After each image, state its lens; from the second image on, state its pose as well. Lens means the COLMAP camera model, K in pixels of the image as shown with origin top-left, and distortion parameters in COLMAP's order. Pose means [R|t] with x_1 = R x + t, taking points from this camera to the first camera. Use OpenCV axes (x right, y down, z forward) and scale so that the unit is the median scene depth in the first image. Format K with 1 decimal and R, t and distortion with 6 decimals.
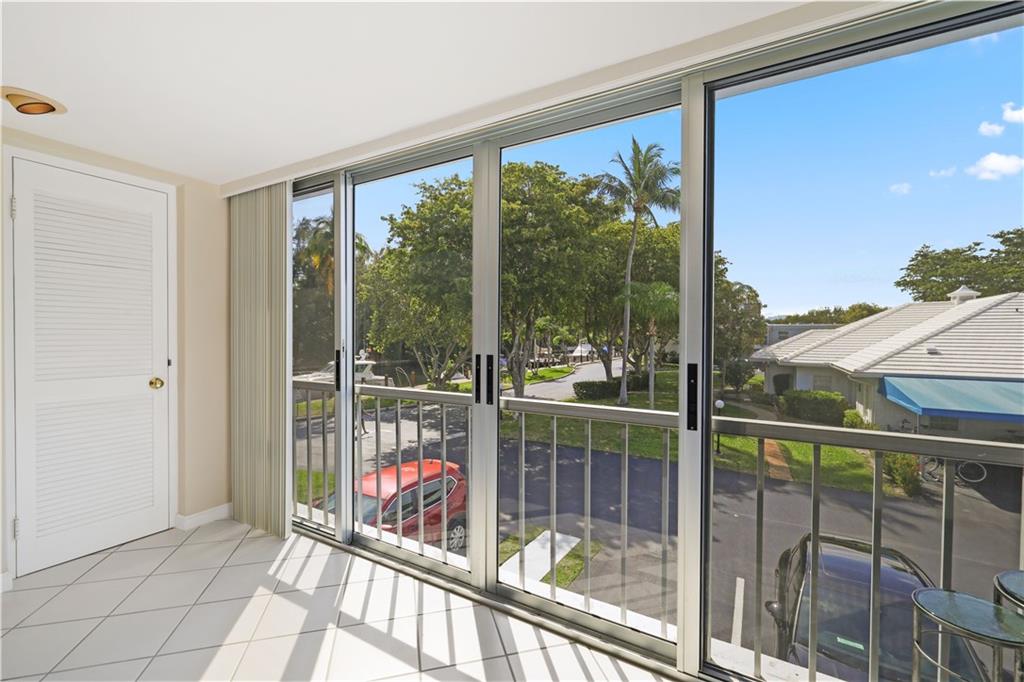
lens RADIAL K [[429.0, 0, 510.5], [0, 429.0, 338.0], [0, 0, 1]] dist [0.011673, 0.000094]
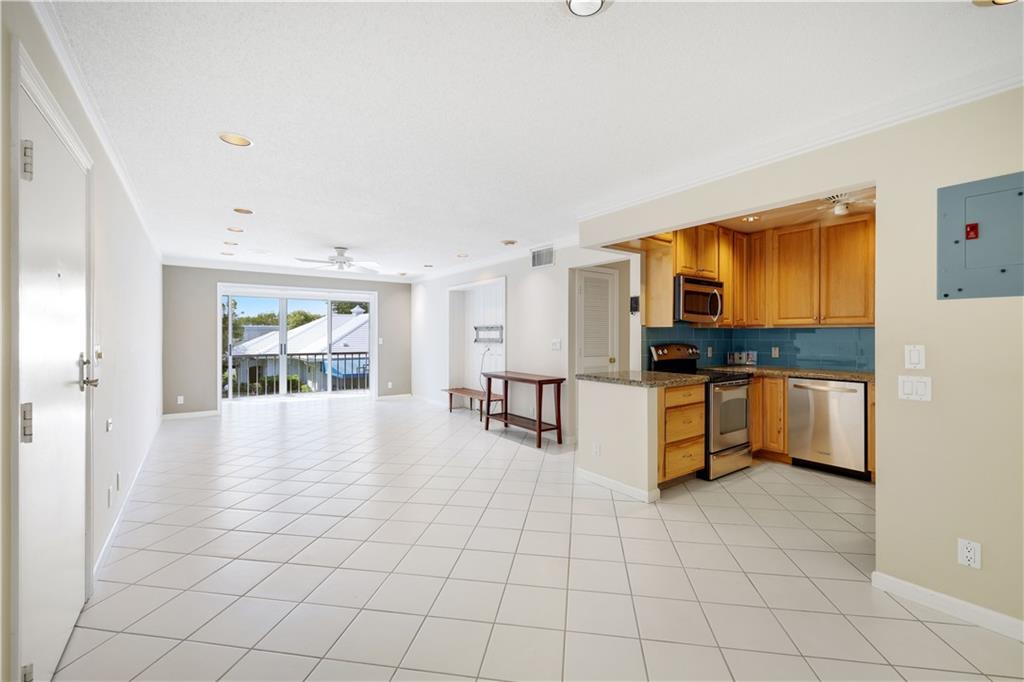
lens RADIAL K [[429.0, 0, 510.5], [0, 429.0, 338.0], [0, 0, 1]] dist [0.011673, 0.000094]
pose [[0.401868, -0.009370, 0.915650, -0.244048], [0.007771, 0.999947, 0.006822, -0.000404], [-0.915665, 0.004374, 0.401920, -0.210221]]
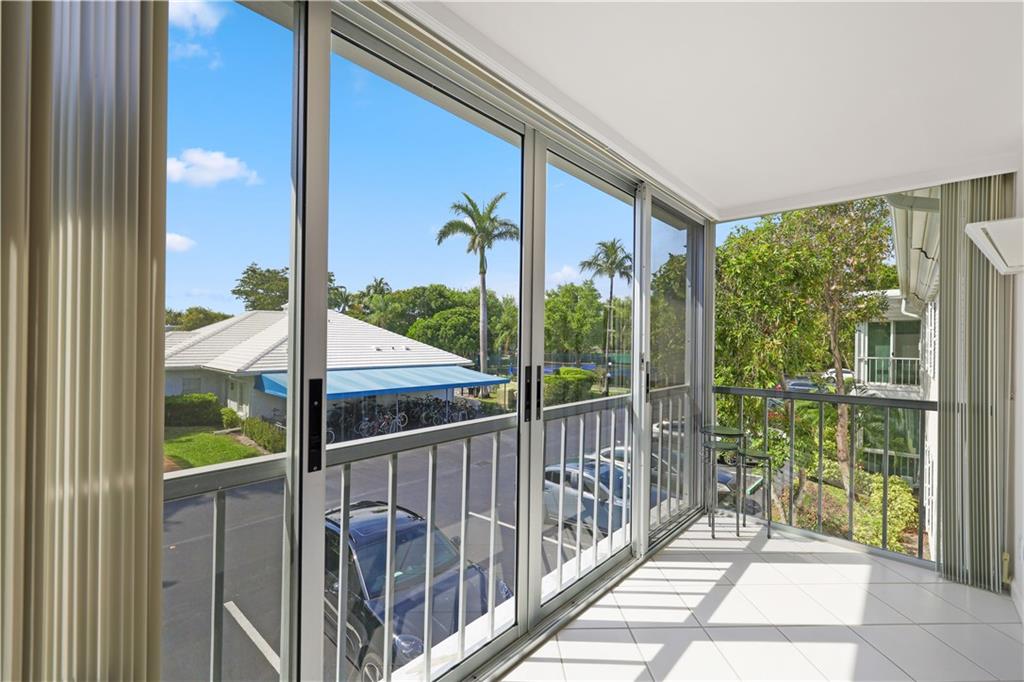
lens RADIAL K [[429.0, 0, 510.5], [0, 429.0, 338.0], [0, 0, 1]] dist [0.011673, 0.000094]
pose [[0.213996, -0.004177, 0.976826, -0.090233], [0.006232, 0.999976, 0.002911, -0.004833], [-0.976815, 0.005465, 0.214017, 0.069758]]
